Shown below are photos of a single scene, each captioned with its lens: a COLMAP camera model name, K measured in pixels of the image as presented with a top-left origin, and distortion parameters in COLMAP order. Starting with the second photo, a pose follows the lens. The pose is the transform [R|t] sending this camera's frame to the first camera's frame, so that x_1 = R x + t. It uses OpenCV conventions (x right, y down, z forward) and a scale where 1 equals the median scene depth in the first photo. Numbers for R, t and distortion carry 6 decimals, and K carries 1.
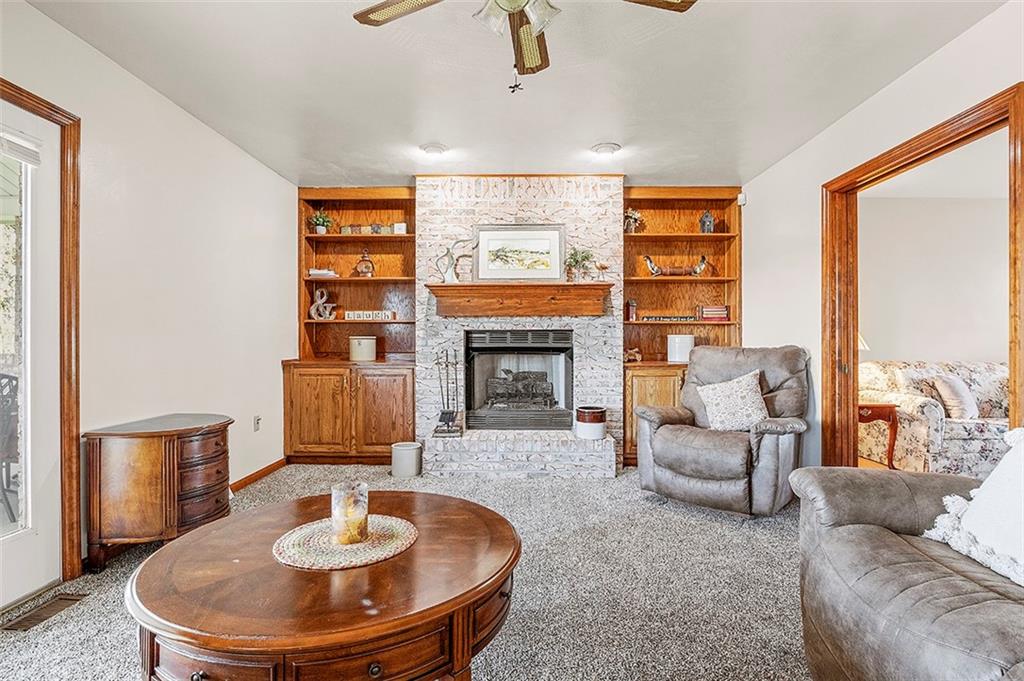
lens RADIAL K [[508.4, 0, 512.0], [0, 508.4, 340.5], [0, 0, 1]] dist [-0.012941, 0.000390]
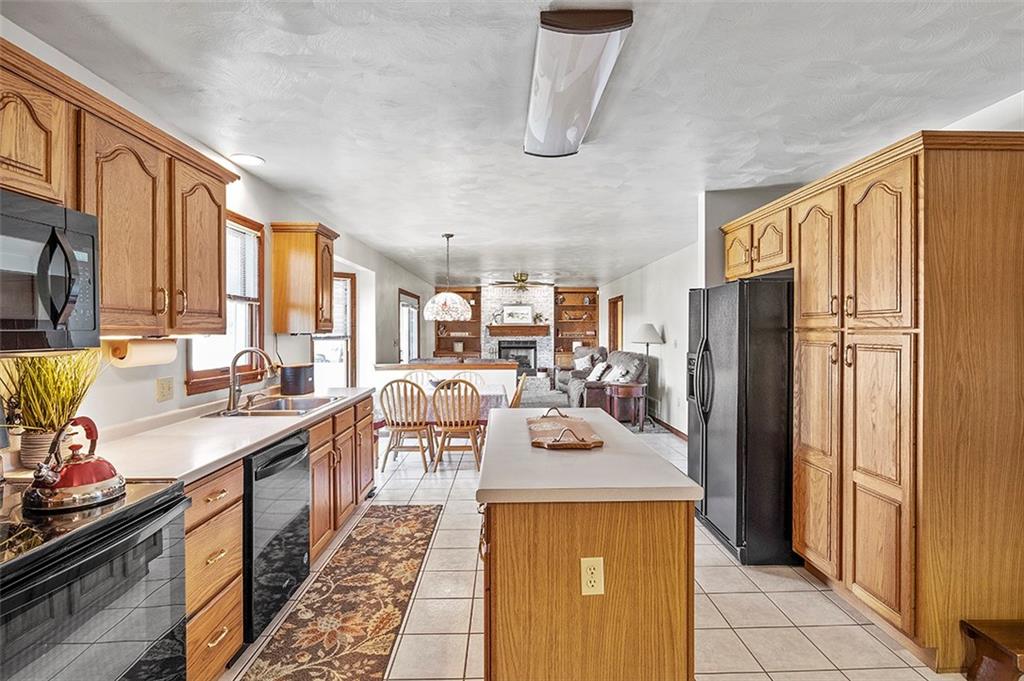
lens RADIAL K [[508.4, 0, 512.0], [0, 508.4, 340.5], [0, 0, 1]] dist [-0.012941, 0.000390]
pose [[0.999785, -0.001276, 0.020720, -0.077036], [0.000858, 0.999796, 0.020181, -0.079795], [-0.020741, -0.020158, 0.999582, -1.854527]]
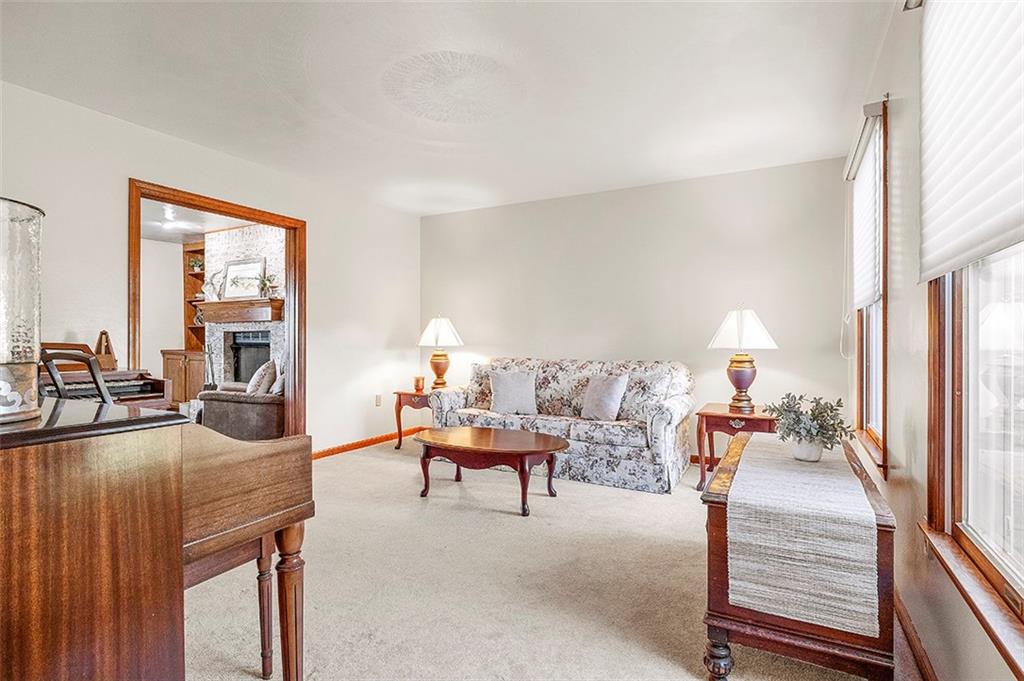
lens RADIAL K [[508.4, 0, 512.0], [0, 508.4, 340.5], [0, 0, 1]] dist [-0.012941, 0.000390]
pose [[0.880609, 0.002478, -0.473837, 1.393721], [0.001257, 0.999971, 0.007566, -0.003481], [0.473842, -0.007259, 0.880580, 0.067399]]
